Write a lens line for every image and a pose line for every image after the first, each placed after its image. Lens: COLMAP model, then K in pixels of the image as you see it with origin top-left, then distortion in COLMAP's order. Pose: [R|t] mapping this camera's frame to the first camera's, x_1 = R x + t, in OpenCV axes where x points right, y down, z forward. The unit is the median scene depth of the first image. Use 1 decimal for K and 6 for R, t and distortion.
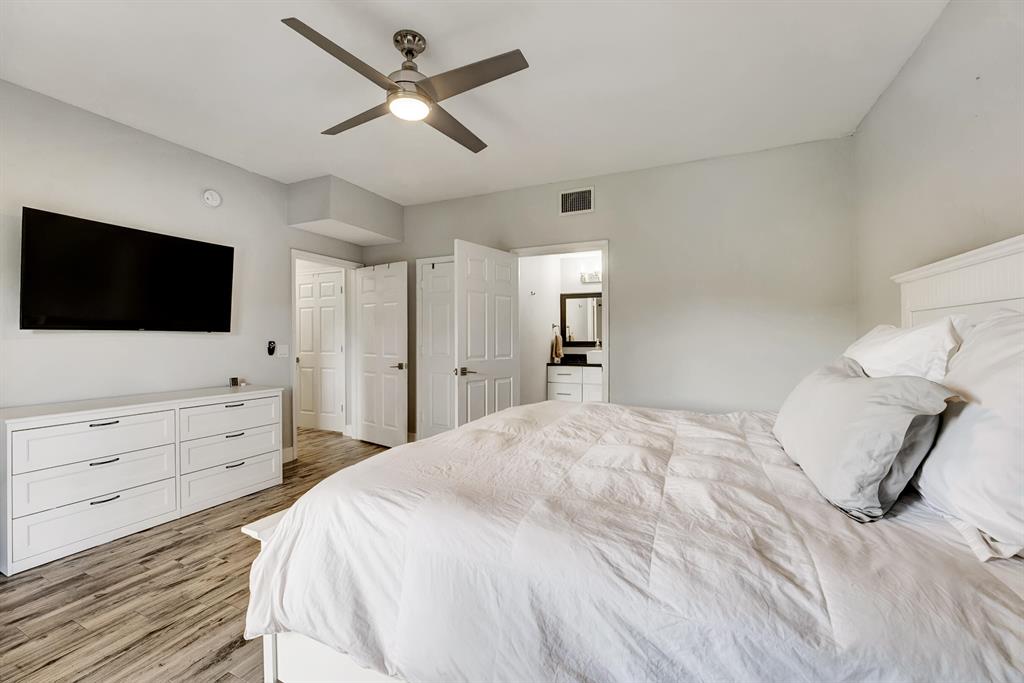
lens RADIAL K [[425.1, 0, 511.1], [0, 425.1, 334.8], [0, 0, 1]] dist [-0.015939, 0.000253]
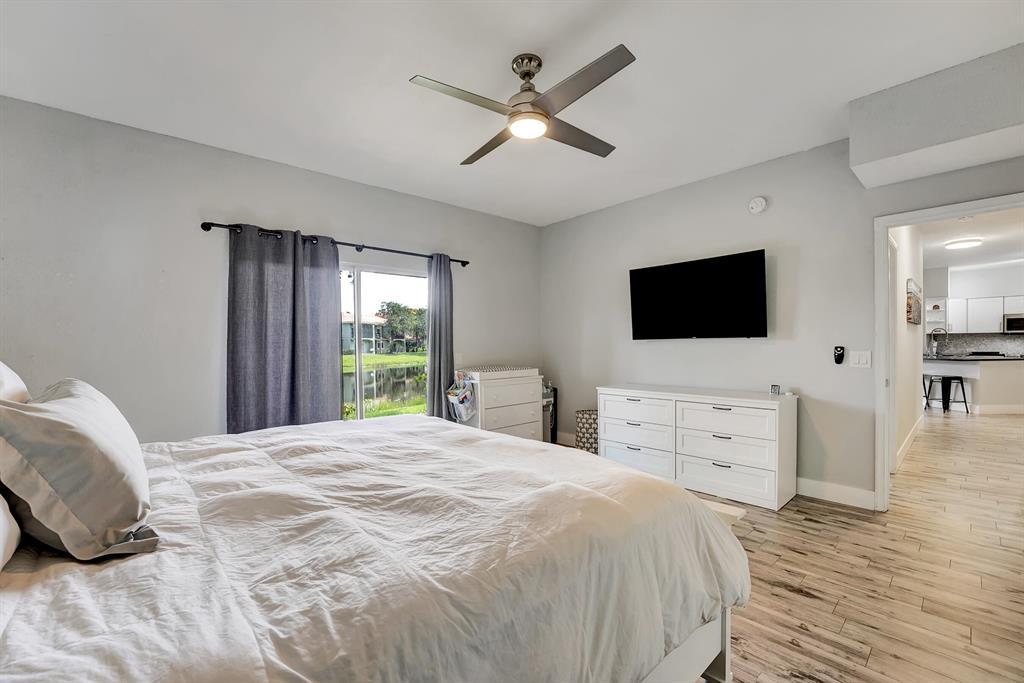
lens RADIAL K [[425.1, 0, 515.4], [0, 425.1, 349.3], [0, 0, 1]] dist [-0.015939, 0.000253]
pose [[-0.394257, 0.021886, -0.918740, 0.434230], [0.024261, 0.999616, 0.013402, -0.005157], [0.918680, -0.017006, -0.394636, 0.808612]]
